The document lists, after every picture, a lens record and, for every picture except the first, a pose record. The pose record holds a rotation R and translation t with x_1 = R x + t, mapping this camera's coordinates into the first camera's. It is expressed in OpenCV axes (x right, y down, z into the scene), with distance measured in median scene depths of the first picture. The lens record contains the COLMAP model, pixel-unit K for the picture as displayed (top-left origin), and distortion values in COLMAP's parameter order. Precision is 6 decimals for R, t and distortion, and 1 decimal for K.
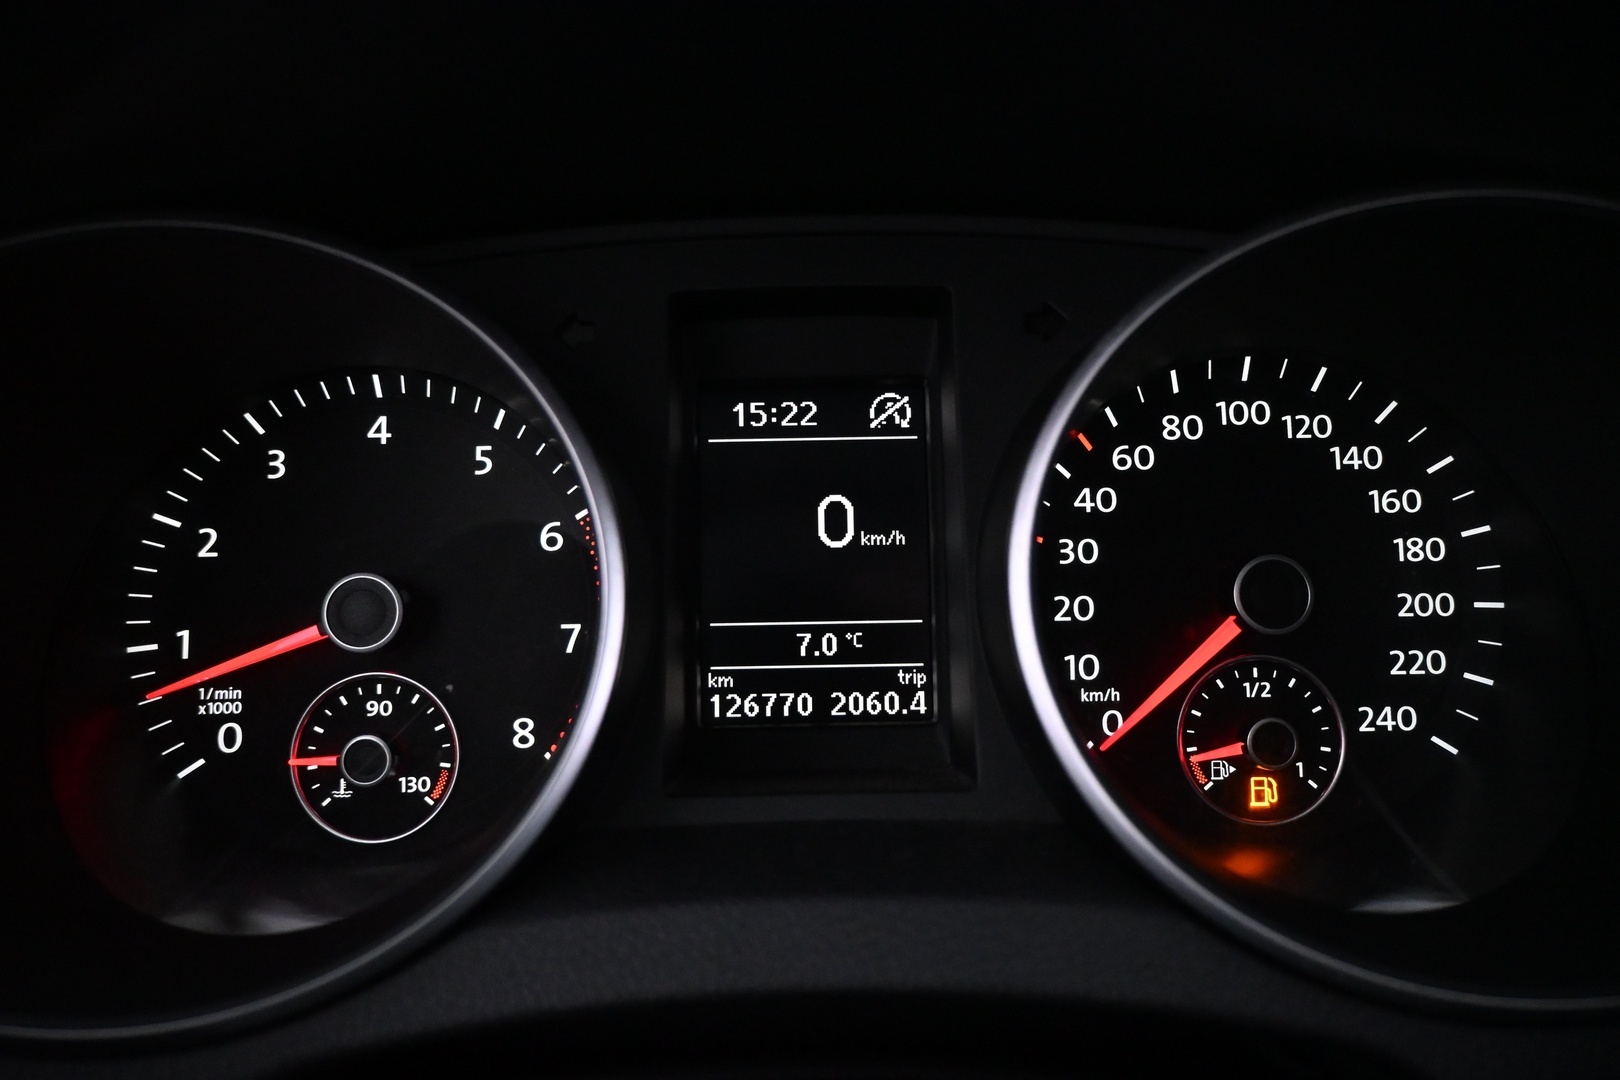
lens RADIAL K [[1169.7, 0, 817.9], [0, 1169.7, 540.4], [0, 0, 1]] dist [-0.004441, 0.015251]
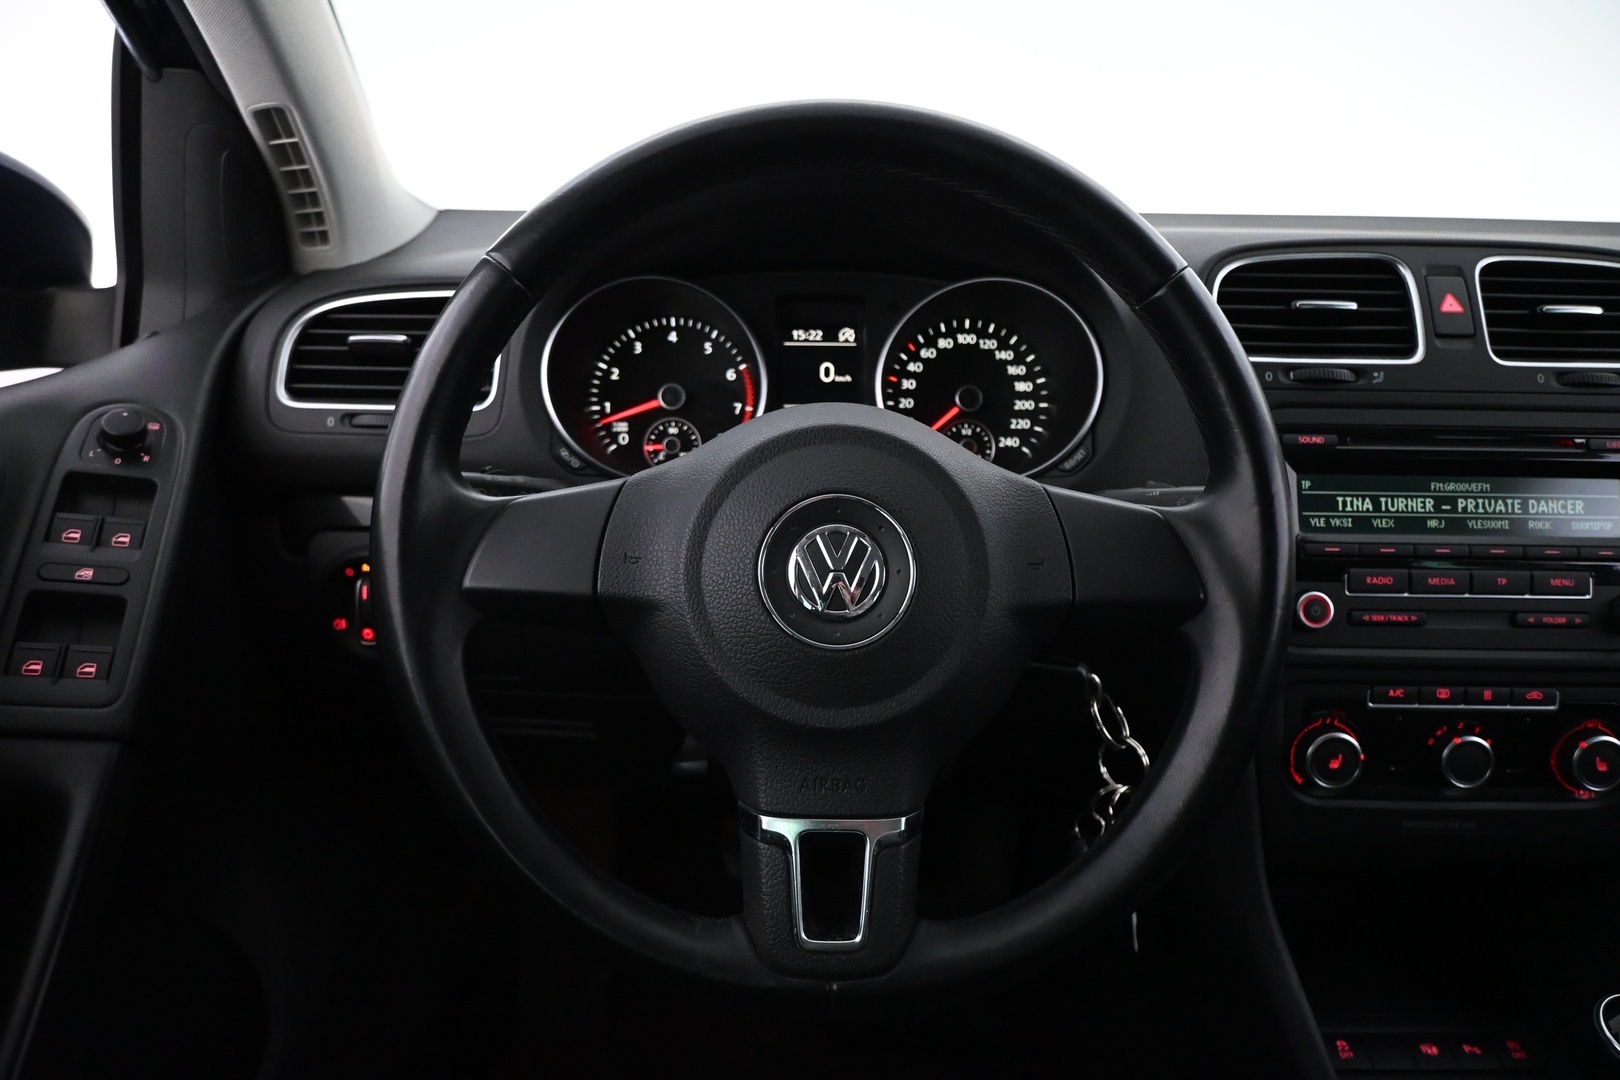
lens RADIAL K [[1169.7, 0, 805.3], [0, 1169.7, 527.8], [0, 0, 1]] dist [-0.004441, 0.015251]
pose [[0.999603, 0.023637, 0.015336, -0.076951], [-0.024306, 0.998692, 0.044990, 0.247378], [-0.014252, -0.045345, 0.998870, -1.987586]]
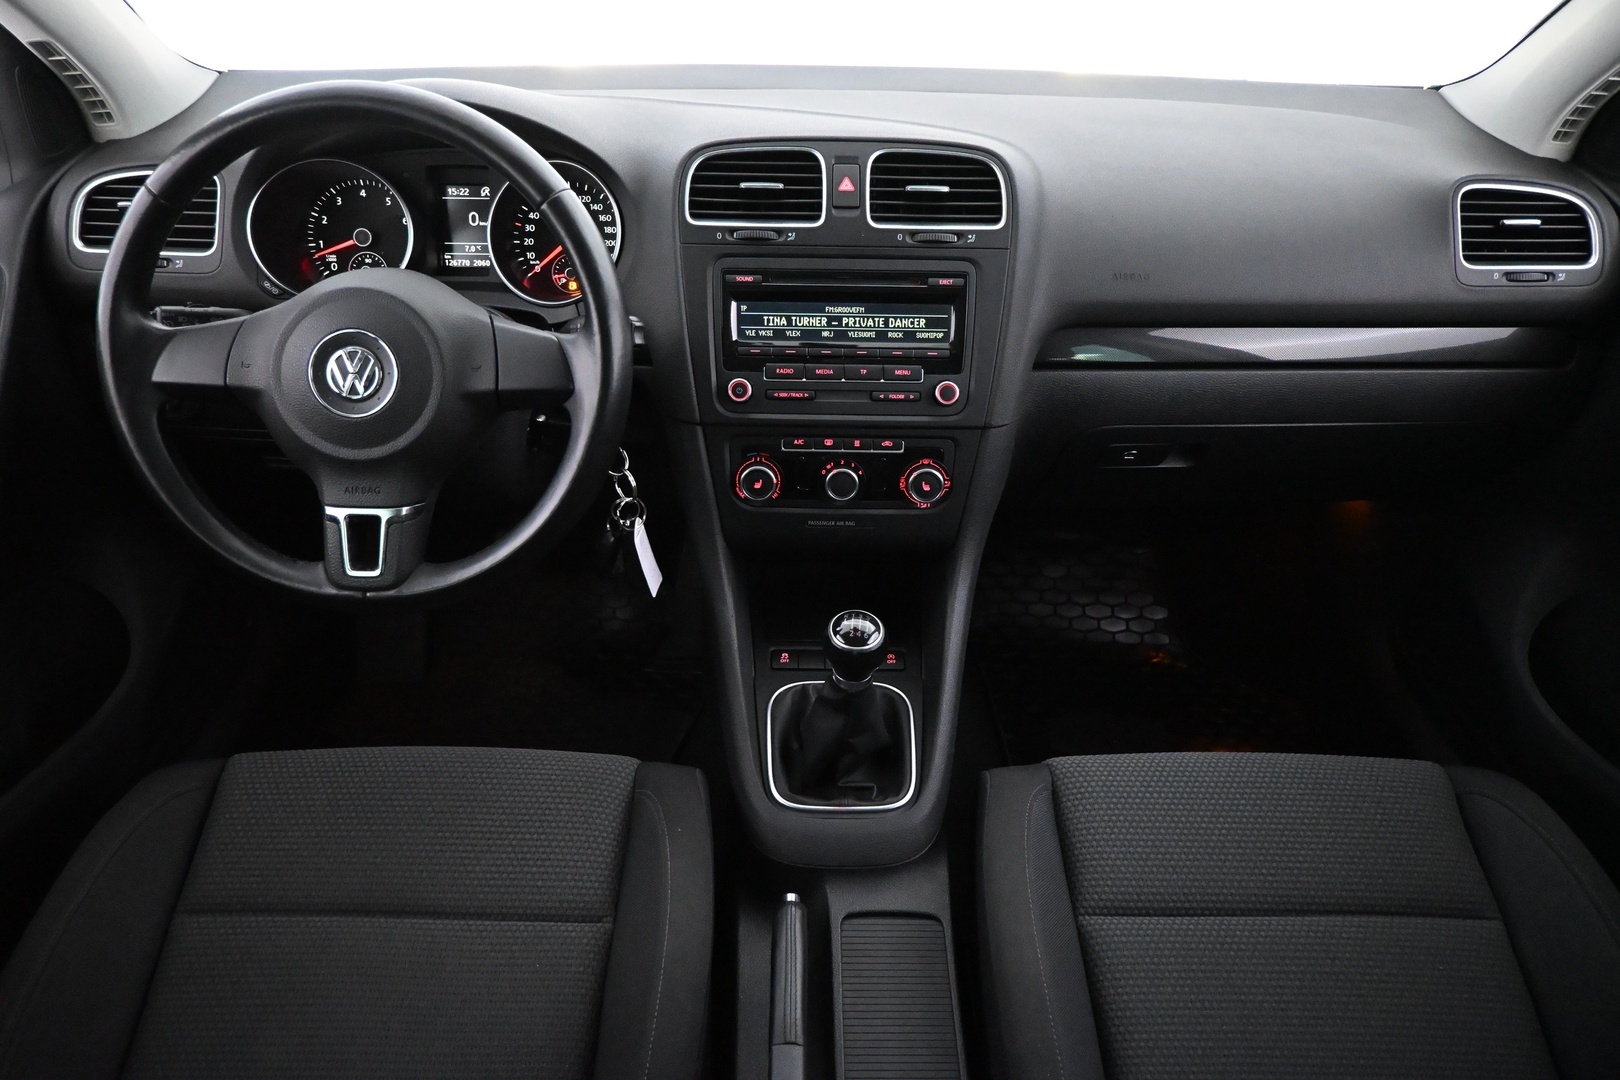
lens RADIAL K [[1150.0, 0, 812.0], [0, 1150.0, 544.3], [0, 0, 1]] dist [0.011609, -0.001790]
pose [[0.999629, 0.022524, 0.015343, 1.218668], [-0.025840, 0.962267, 0.270879, -0.044795], [-0.008663, -0.271174, 0.962491, -3.387444]]
